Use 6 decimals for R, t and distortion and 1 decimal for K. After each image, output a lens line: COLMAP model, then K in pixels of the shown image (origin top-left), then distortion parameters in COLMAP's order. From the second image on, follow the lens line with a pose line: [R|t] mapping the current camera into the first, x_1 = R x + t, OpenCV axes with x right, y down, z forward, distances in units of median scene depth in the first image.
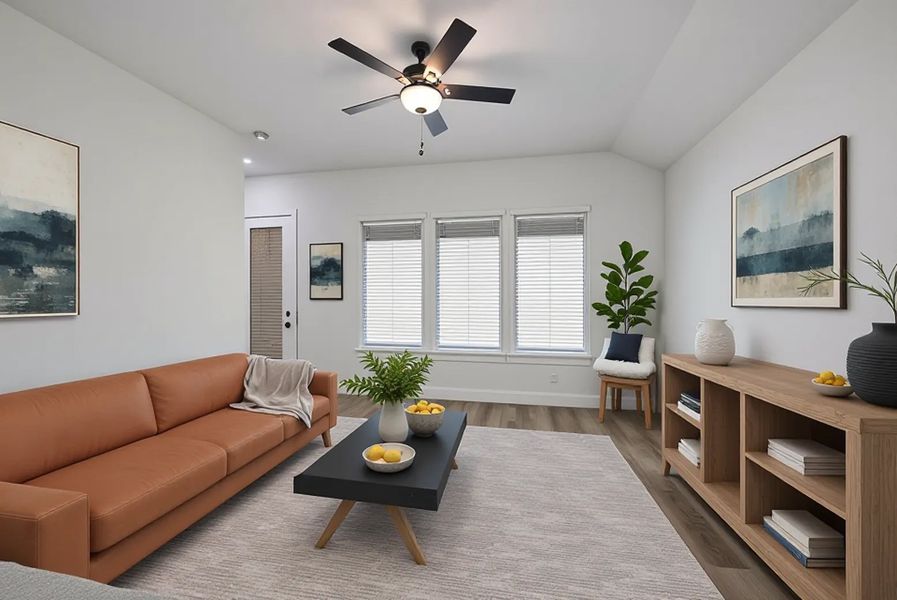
lens RADIAL K [[383.2, 0, 448.5], [0, 383.2, 300.0], [0, 0, 1]] dist [-0.000595, -0.000053]
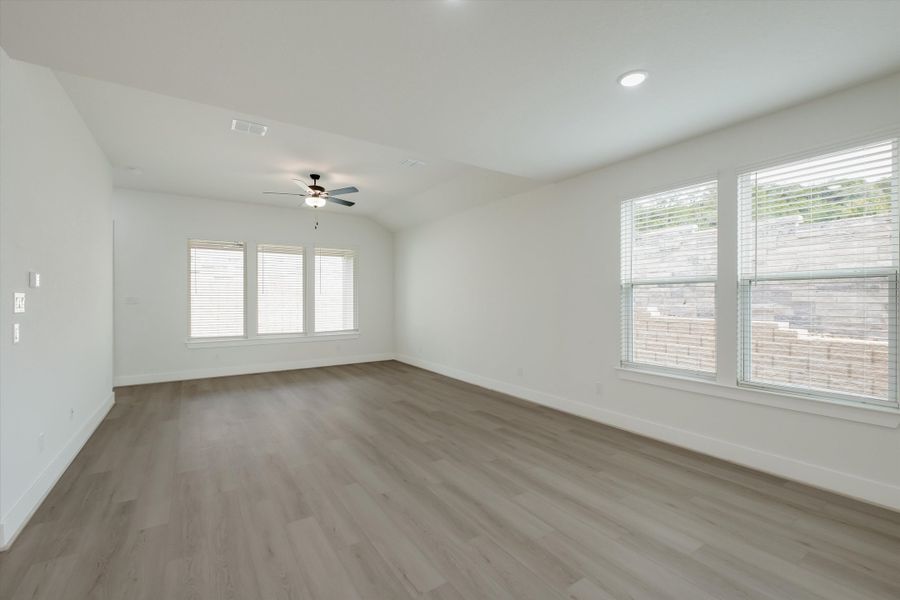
lens RADIAL K [[390.0, 0, 448.0], [0, 390.0, 296.5], [0, 0, 1]] dist [-0.000177, 0.000184]
pose [[0.707727, -0.001927, 0.706484, -0.558089], [0.014539, 0.999824, -0.011837, 0.008263], [-0.706337, 0.018649, 0.707630, -0.505736]]
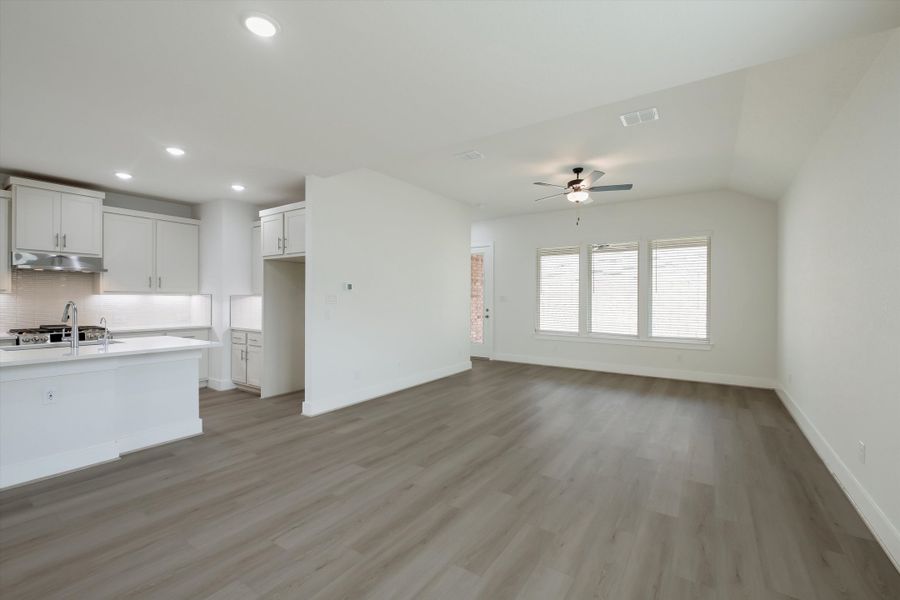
lens RADIAL K [[384.5, 0, 450.0], [0, 384.5, 300.0], [0, 0, 1]] dist [-0.000595, -0.000053]
pose [[0.924415, 0.003541, -0.381373, 0.039393], [-0.006879, 0.999949, -0.007388, 0.010692], [0.381327, 0.009453, 0.924392, -0.553492]]
